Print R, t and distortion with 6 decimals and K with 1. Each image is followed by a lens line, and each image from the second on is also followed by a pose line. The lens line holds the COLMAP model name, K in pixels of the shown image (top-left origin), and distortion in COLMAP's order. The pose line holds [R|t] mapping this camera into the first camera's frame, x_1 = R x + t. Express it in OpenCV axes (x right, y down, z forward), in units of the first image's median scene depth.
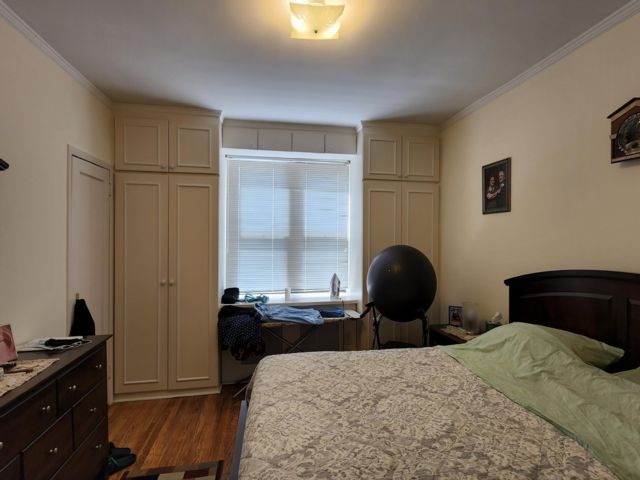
lens RADIAL K [[314.3, 0, 318.4], [0, 314.3, 237.2], [0, 0, 1]] dist [0.002378, -0.001498]
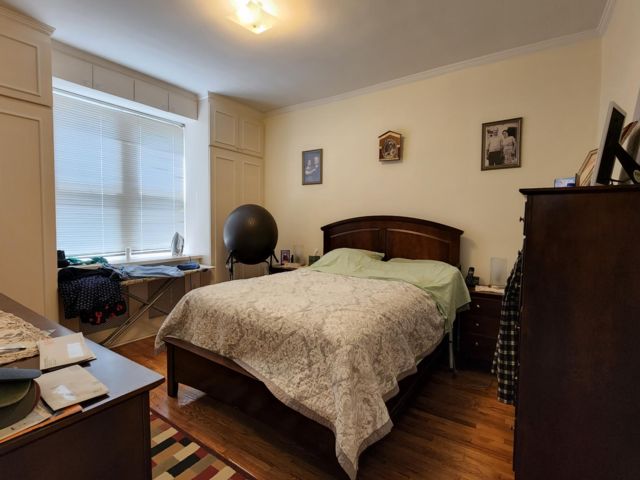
lens RADIAL K [[314.3, 0, 318.4], [0, 314.3, 237.2], [0, 0, 1]] dist [0.002378, -0.001498]
pose [[0.704052, -0.029669, 0.709529, -0.411270], [-0.018656, 0.998009, 0.060243, 0.069759], [-0.709904, -0.055651, 0.702097, -0.072447]]
